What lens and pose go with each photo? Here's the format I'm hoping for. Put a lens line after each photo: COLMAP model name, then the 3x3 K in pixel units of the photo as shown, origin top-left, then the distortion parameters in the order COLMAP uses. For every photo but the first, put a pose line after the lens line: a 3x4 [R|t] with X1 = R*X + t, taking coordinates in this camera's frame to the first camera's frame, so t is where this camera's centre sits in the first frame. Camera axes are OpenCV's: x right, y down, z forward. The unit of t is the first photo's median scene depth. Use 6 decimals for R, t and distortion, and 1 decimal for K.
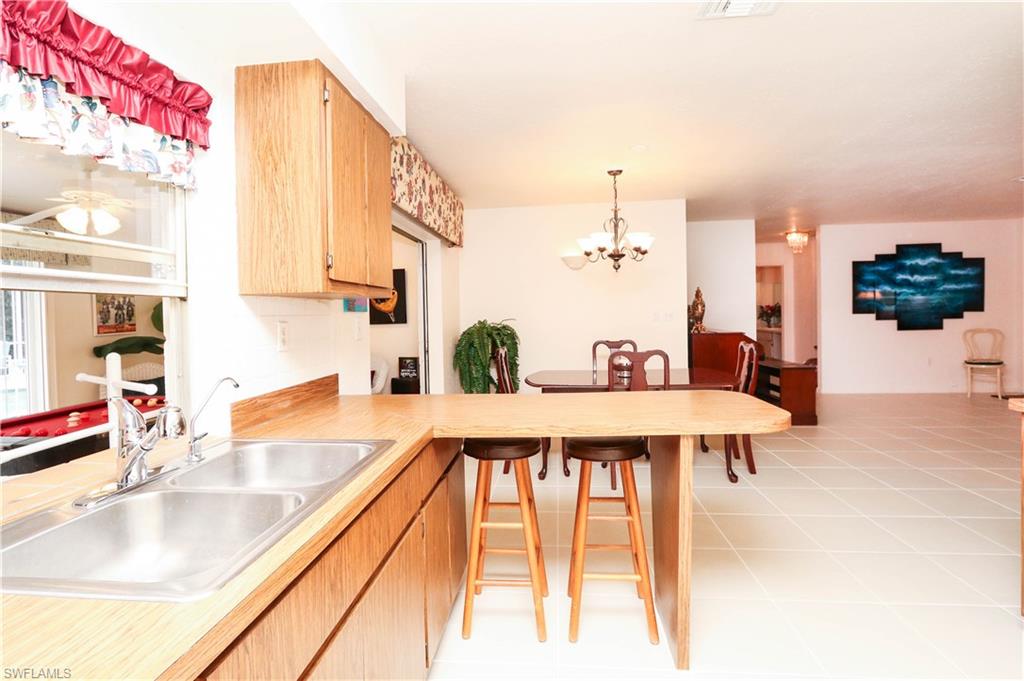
lens RADIAL K [[476.9, 0, 508.7], [0, 476.9, 316.5], [0, 0, 1]] dist [-0.025180, 0.007025]
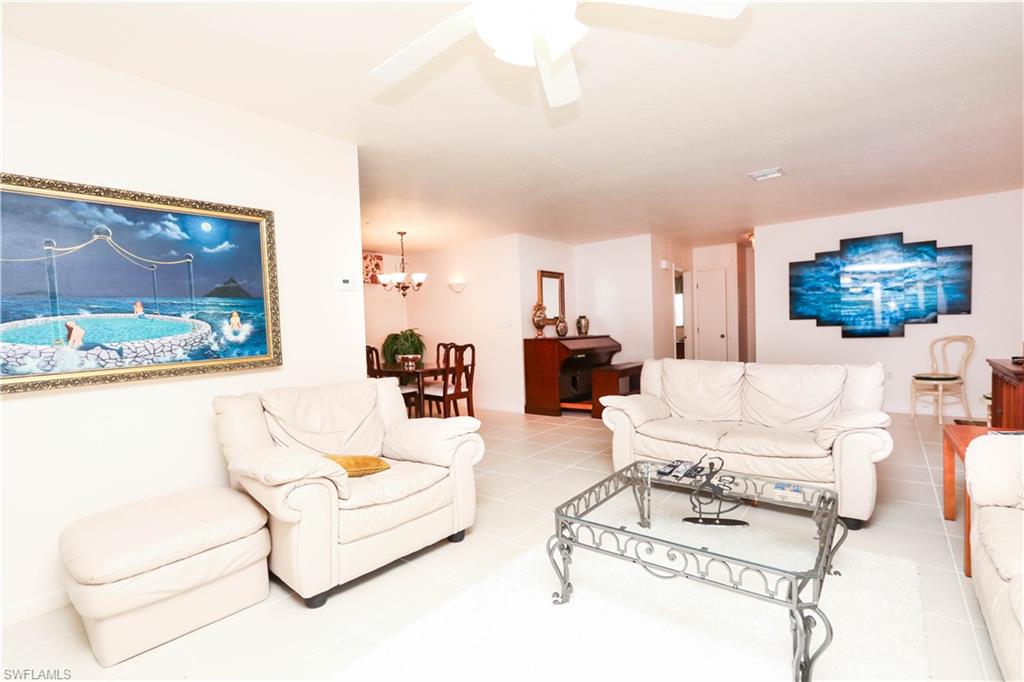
lens RADIAL K [[475.6, 0, 508.2], [0, 475.6, 342.0], [0, 0, 1]] dist [-0.024450, 0.008239]
pose [[0.847789, 0.011128, -0.530217, 0.804860], [0.010845, 0.999207, 0.038312, -0.003812], [0.530223, -0.038231, 0.846996, -0.077341]]
